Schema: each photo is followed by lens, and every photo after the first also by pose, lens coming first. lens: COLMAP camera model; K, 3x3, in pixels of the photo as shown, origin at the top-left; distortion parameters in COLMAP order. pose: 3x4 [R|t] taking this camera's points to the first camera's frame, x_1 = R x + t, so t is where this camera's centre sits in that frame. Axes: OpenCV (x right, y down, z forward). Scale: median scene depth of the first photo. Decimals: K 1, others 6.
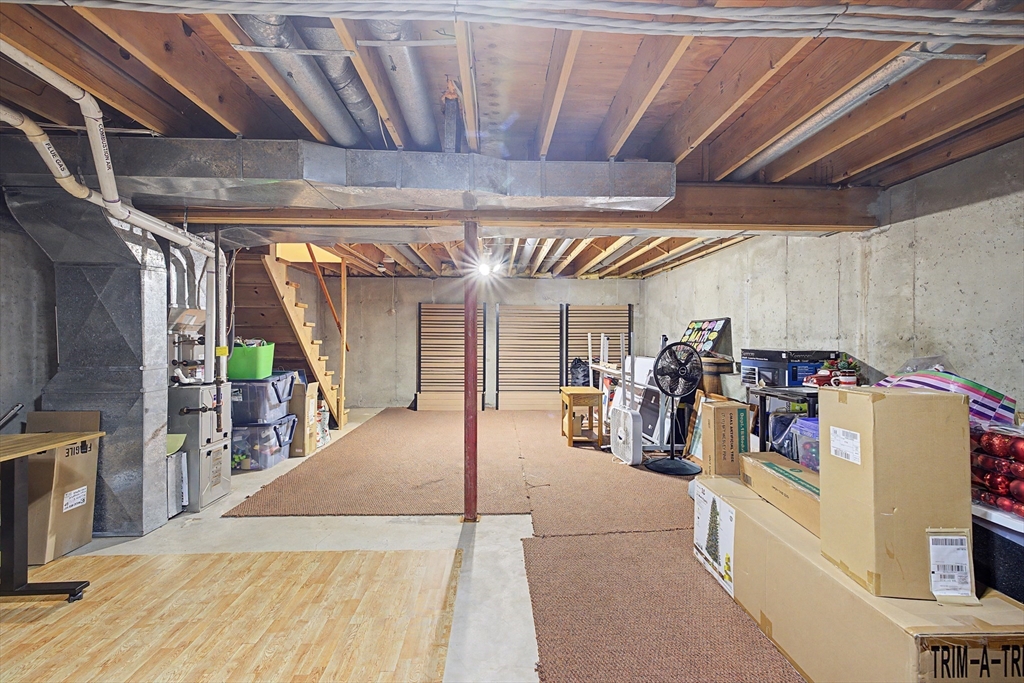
lens RADIAL K [[430.5, 0, 511.1], [0, 430.5, 337.4], [0, 0, 1]] dist [0.001725, -0.000545]
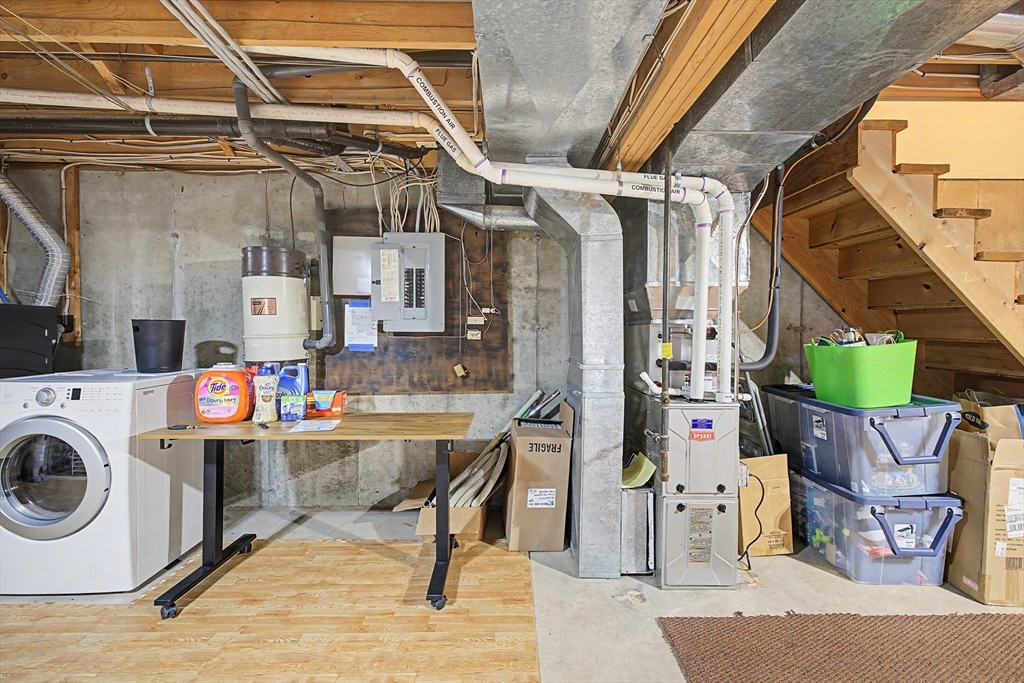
lens RADIAL K [[430.5, 0, 515.0], [0, 430.5, 337.0], [0, 0, 1]] dist [0.001725, -0.000545]
pose [[-0.022102, 0.017428, -0.999604, -0.055813], [-0.005116, 0.999833, 0.017545, 0.003370], [0.999743, 0.005502, -0.022009, 0.765587]]
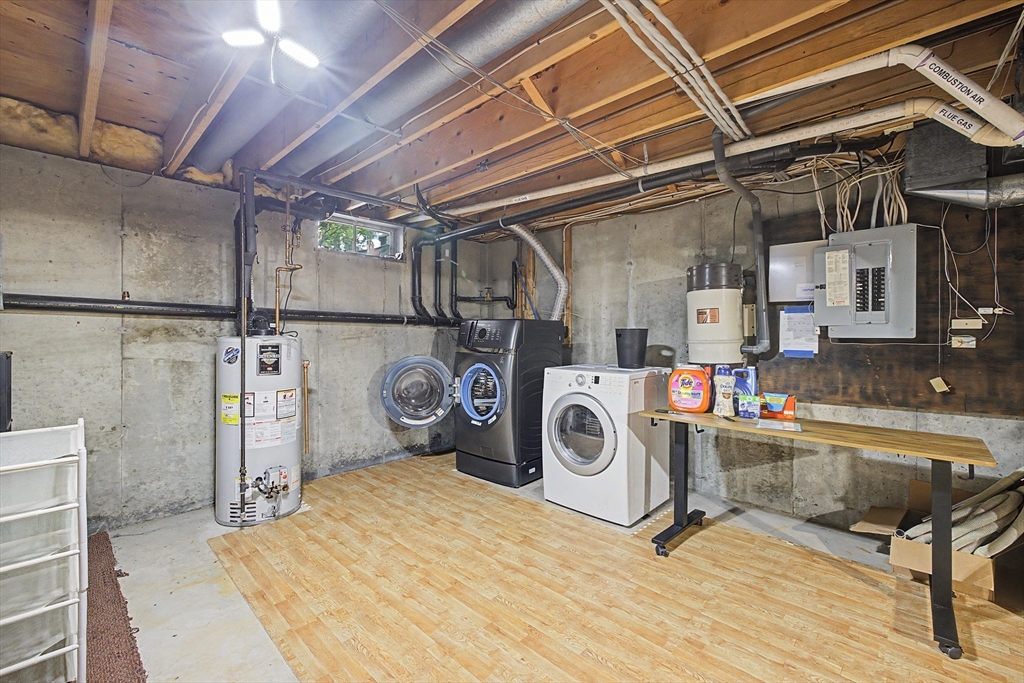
lens RADIAL K [[430.5, 0, 510.2], [0, 430.5, 334.4], [0, 0, 1]] dist [0.001725, -0.000545]
pose [[-0.719581, -0.000701, -0.694408, 0.099822], [-0.001430, 0.999999, 0.000473, 0.003095], [0.694407, 0.001333, -0.719582, 0.652094]]
